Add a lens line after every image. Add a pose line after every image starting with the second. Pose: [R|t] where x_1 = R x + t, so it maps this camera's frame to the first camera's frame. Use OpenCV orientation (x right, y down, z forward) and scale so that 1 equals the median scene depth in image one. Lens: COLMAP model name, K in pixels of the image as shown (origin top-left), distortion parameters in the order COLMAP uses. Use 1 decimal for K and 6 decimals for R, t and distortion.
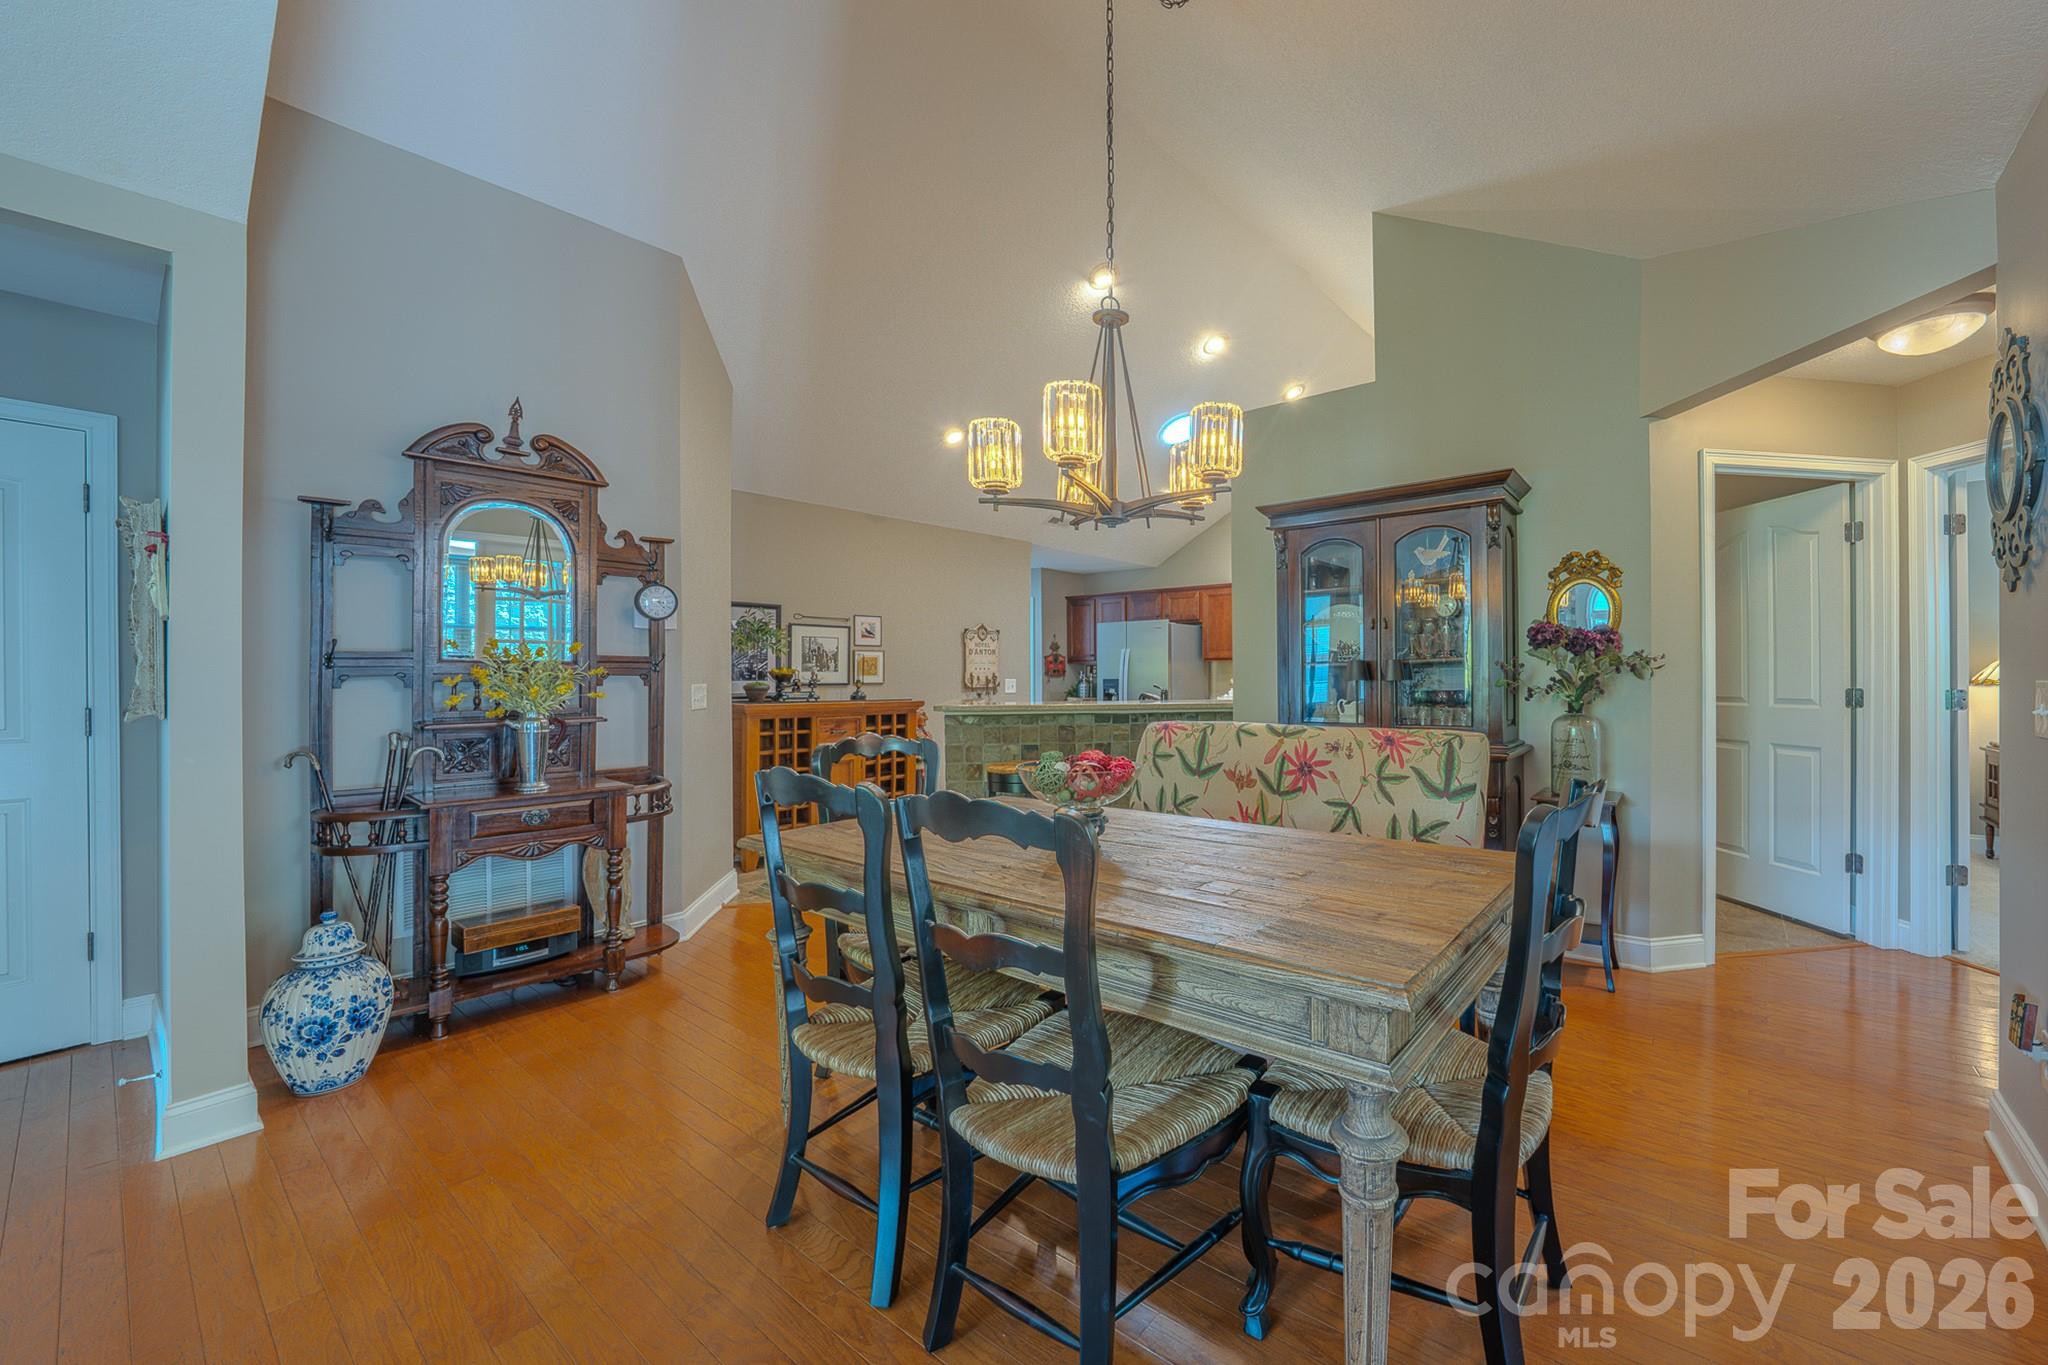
lens RADIAL K [[783.9, 0, 1185.3], [0, 783.9, 679.2], [0, 0, 1]] dist [-0.026252, 0.000181]
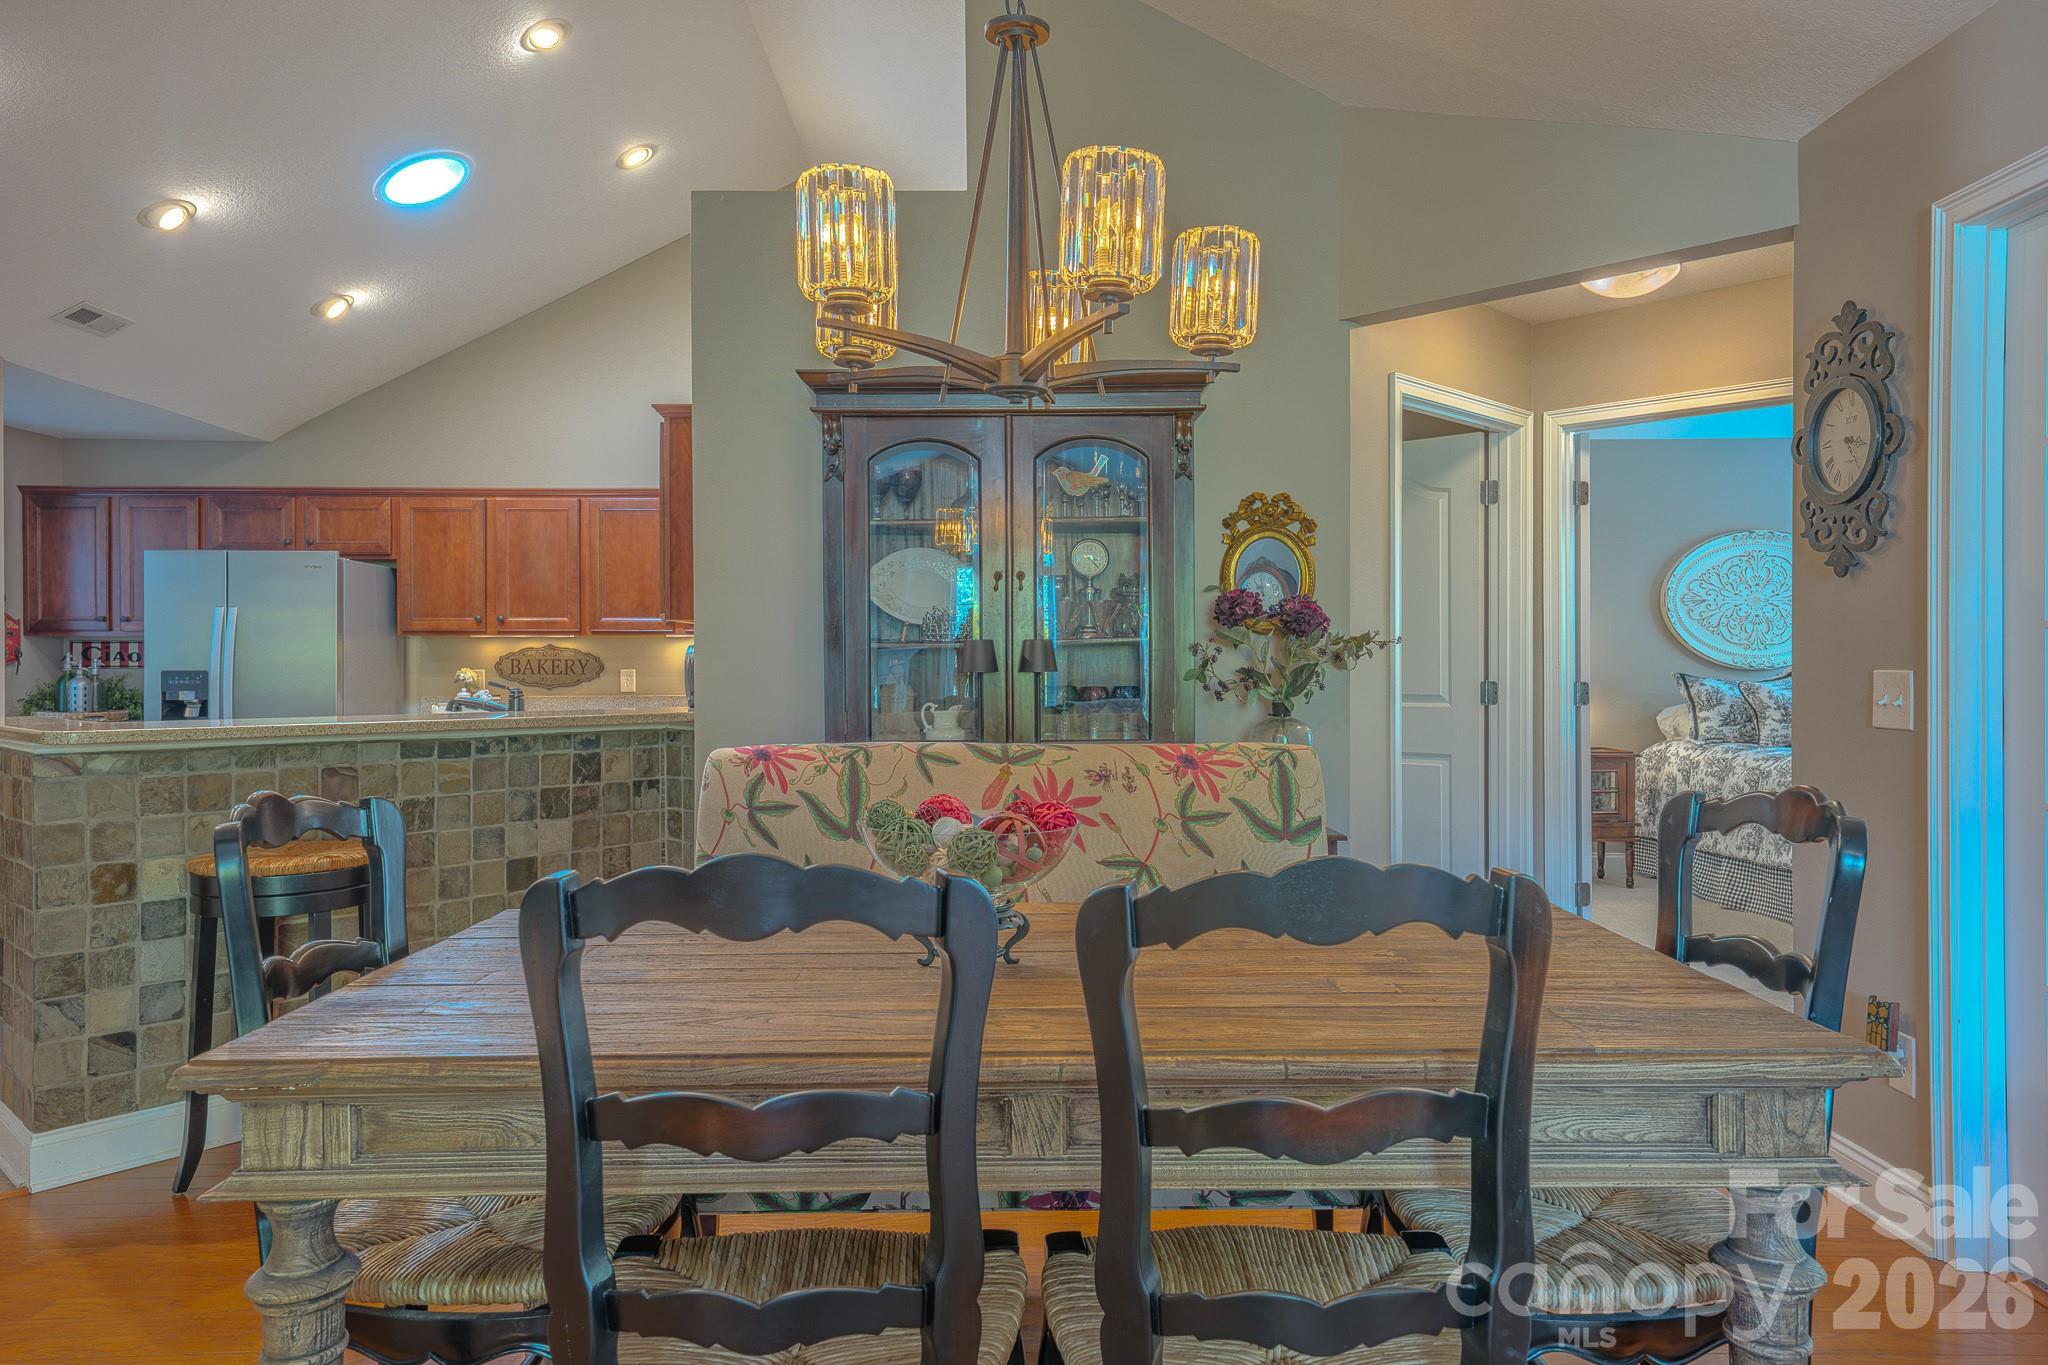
lens RADIAL K [[1339.2, 0, 1026.4], [0, 1339.2, 672.8], [0, 0, 1]] dist [0.028205, -0.002365]
pose [[0.811137, 0.000369, 0.584856, -0.396002], [0.000022, 1.000000, -0.000661, 0.003197], [-0.584856, 0.000549, 0.811137, 0.121205]]
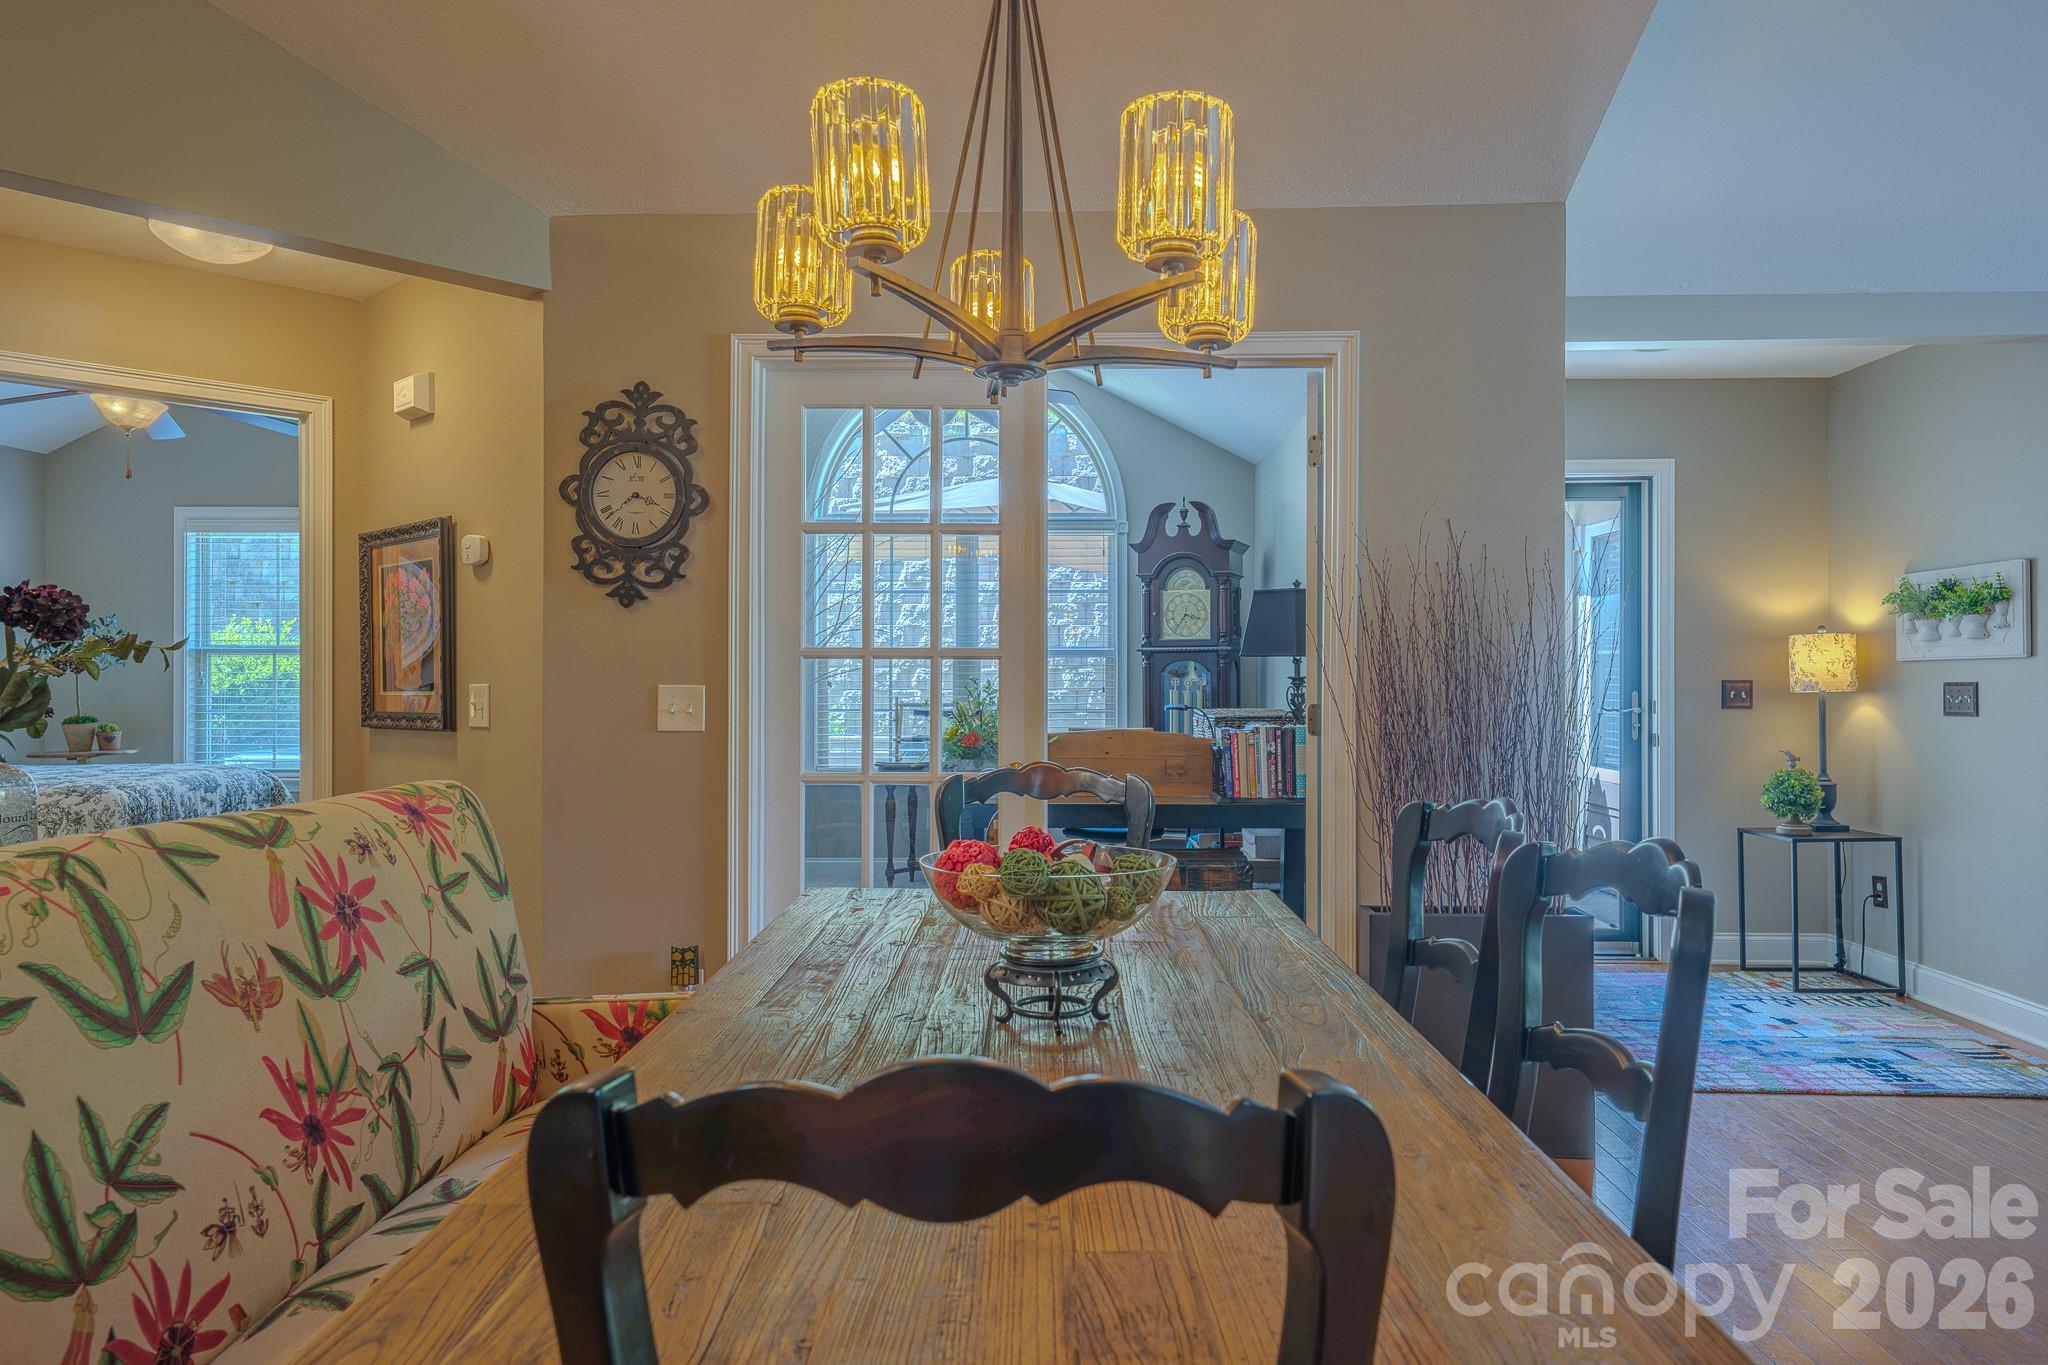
lens RADIAL K [[1331.9, 0, 1034.7], [0, 1331.9, 671.7], [0, 0, 1]] dist [0.060382, -0.031332]
pose [[-0.567838, 0.008926, 0.823092, -0.497174], [0.006397, 0.999959, -0.006430, -0.000996], [-0.823115, 0.001614, -0.567872, 0.889312]]
